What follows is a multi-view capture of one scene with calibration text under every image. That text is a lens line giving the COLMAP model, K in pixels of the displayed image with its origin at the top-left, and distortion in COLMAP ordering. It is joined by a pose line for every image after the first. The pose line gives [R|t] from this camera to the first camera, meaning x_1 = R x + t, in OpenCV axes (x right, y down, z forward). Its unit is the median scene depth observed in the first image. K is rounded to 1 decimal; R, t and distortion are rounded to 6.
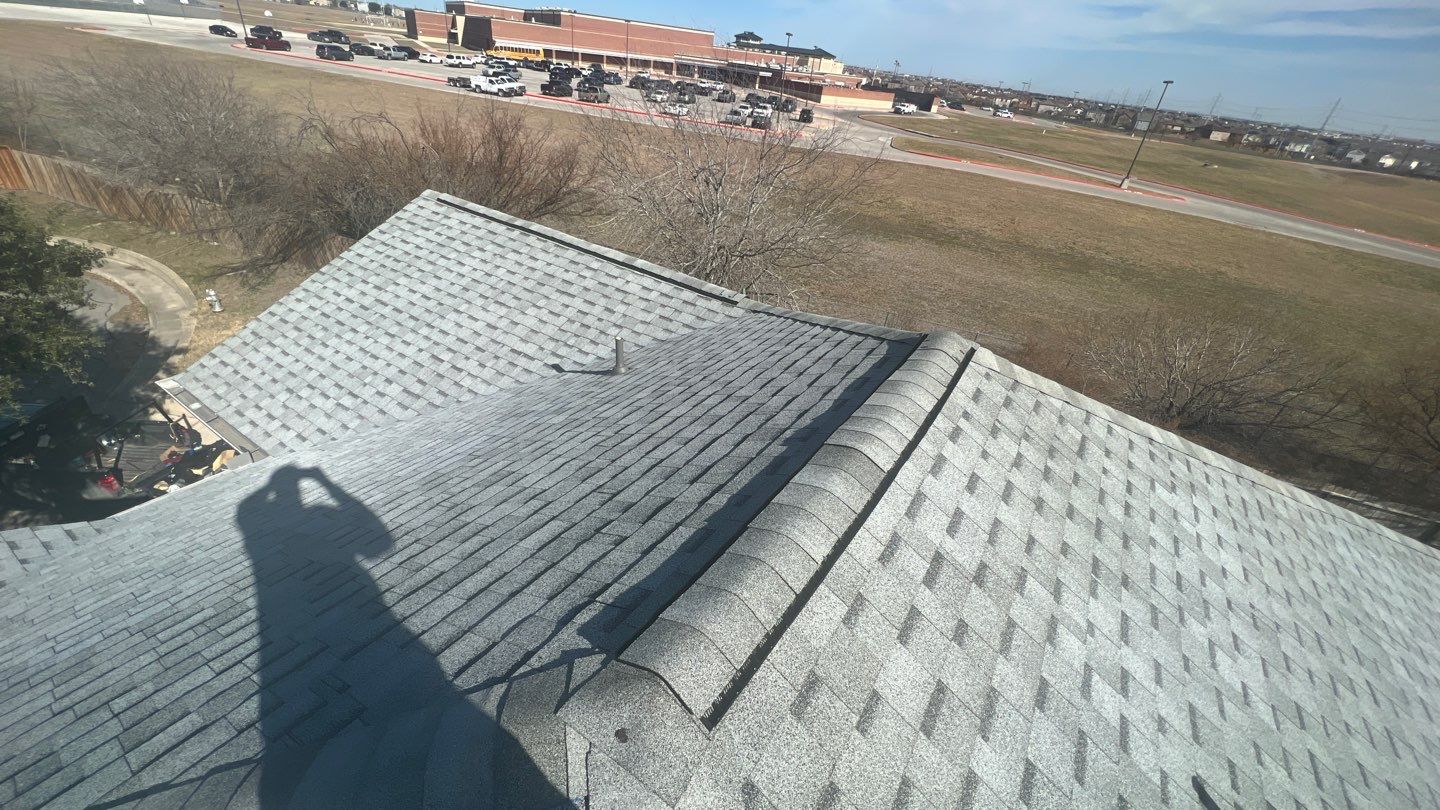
lens RADIAL K [[573.8, 0, 716.3], [0, 573.8, 406.6], [0, 0, 1]] dist [-0.002311, 0.001176]
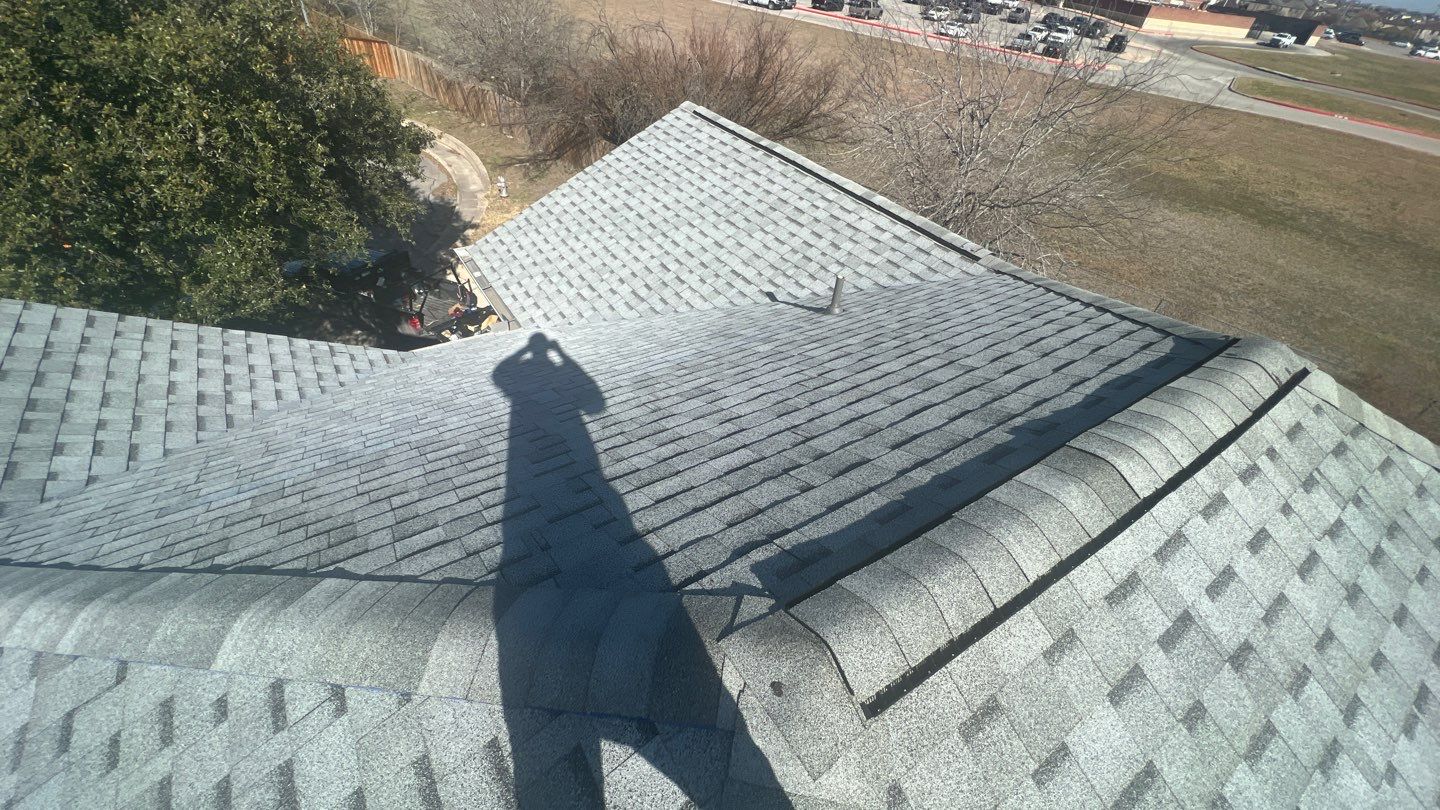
lens RADIAL K [[573.8, 0, 719.3], [0, 573.8, 406.7], [0, 0, 1]] dist [-0.002311, 0.001176]
pose [[0.923875, 0.235123, -0.301947, -0.028590], [-0.201338, 0.969611, 0.138985, -0.002942], [0.325450, -0.067612, 0.943139, 0.030811]]
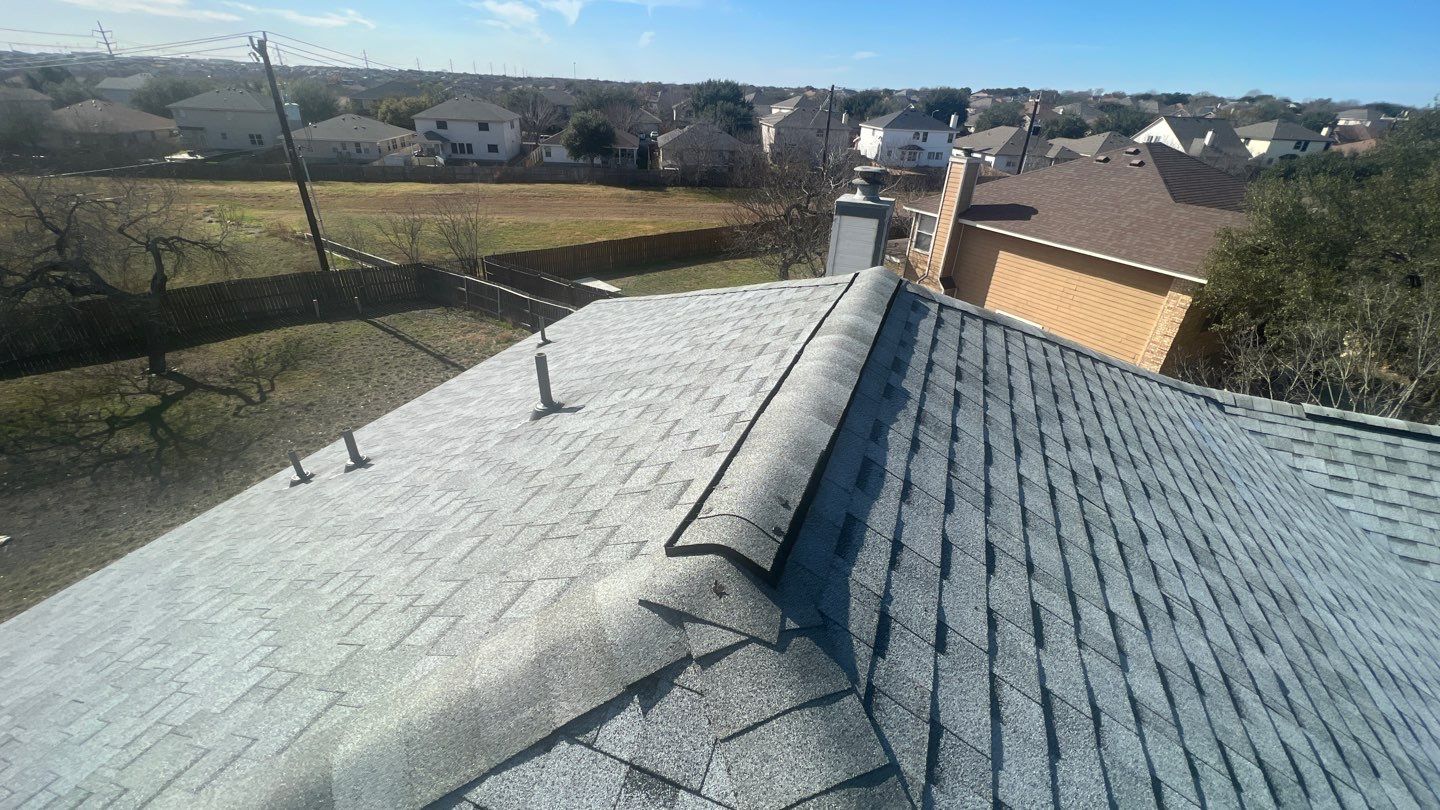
lens RADIAL K [[573.8, 0, 717.7], [0, 573.8, 407.6], [0, 0, 1]] dist [-0.002311, 0.001176]
pose [[-0.968017, -0.030994, -0.248963, 0.583325], [-0.231466, 0.493139, 0.838592, -0.577191], [0.096782, 0.869398, -0.484541, 1.242587]]
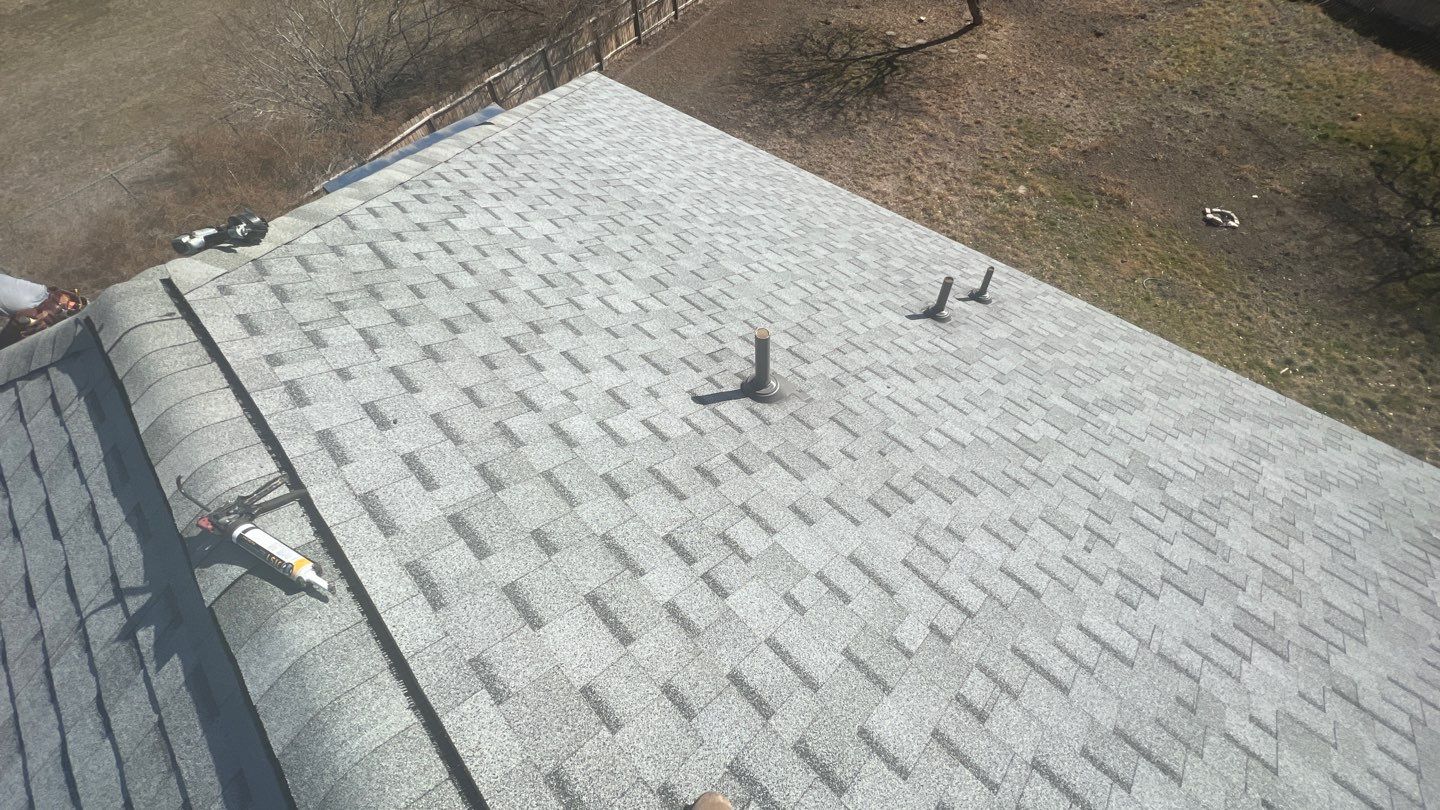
lens RADIAL K [[573.8, 0, 713.5], [0, 573.8, 401.7], [0, 0, 1]] dist [-0.002311, 0.001176]
pose [[0.198300, -0.859501, 0.471100, 0.138300], [0.583240, 0.489762, 0.648046, -0.092197], [-0.787723, 0.146257, 0.598416, 0.113895]]
